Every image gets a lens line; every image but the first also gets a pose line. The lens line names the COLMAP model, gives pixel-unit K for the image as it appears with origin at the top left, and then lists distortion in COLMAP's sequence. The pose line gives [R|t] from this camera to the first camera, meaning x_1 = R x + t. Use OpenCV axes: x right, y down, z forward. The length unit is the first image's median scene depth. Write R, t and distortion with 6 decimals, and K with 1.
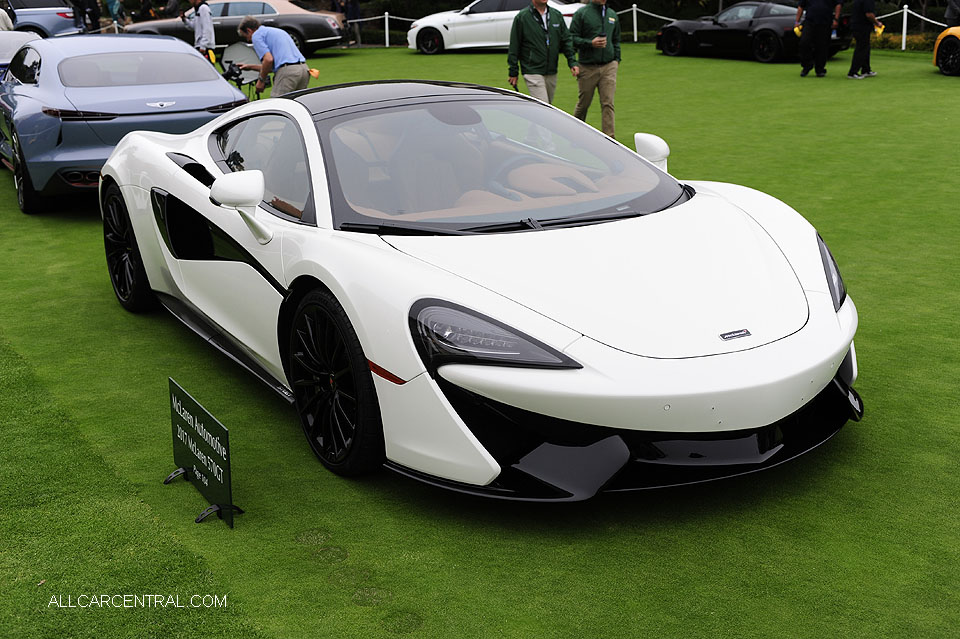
lens RADIAL K [[1158.5, 0, 479.8], [0, 1158.5, 320.7], [0, 0, 1]] dist [0.024612, 0.000000]
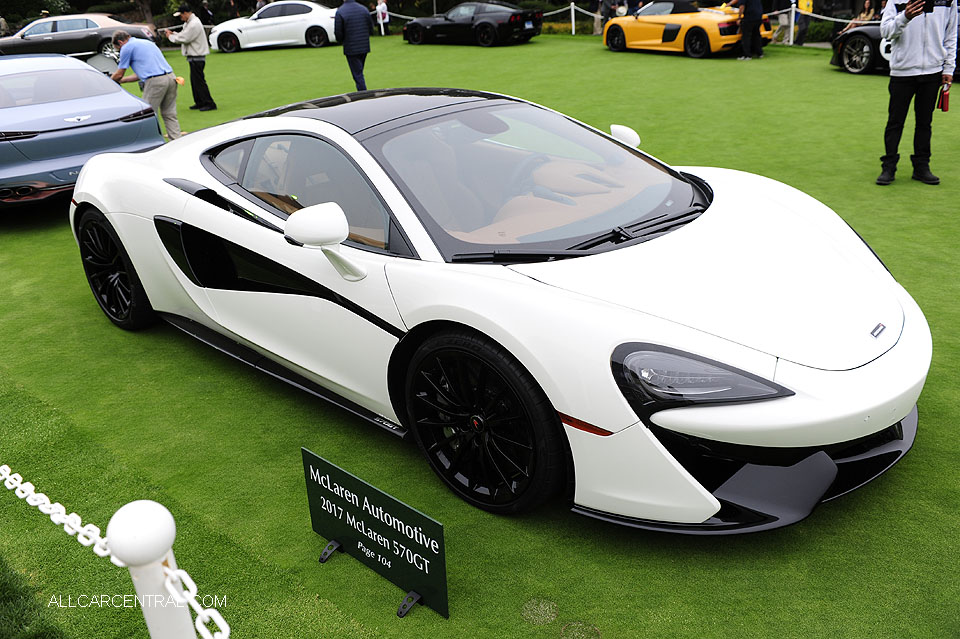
lens RADIAL K [[779.7, 0, 479.9], [0, 779.7, 319.4], [0, 0, 1]] dist [-0.061460, 0.008097]
pose [[0.952160, -0.139923, 0.271687, -0.202580], [0.106401, 0.985186, 0.134488, -0.083716], [-0.286480, -0.099147, 0.952942, 0.273801]]
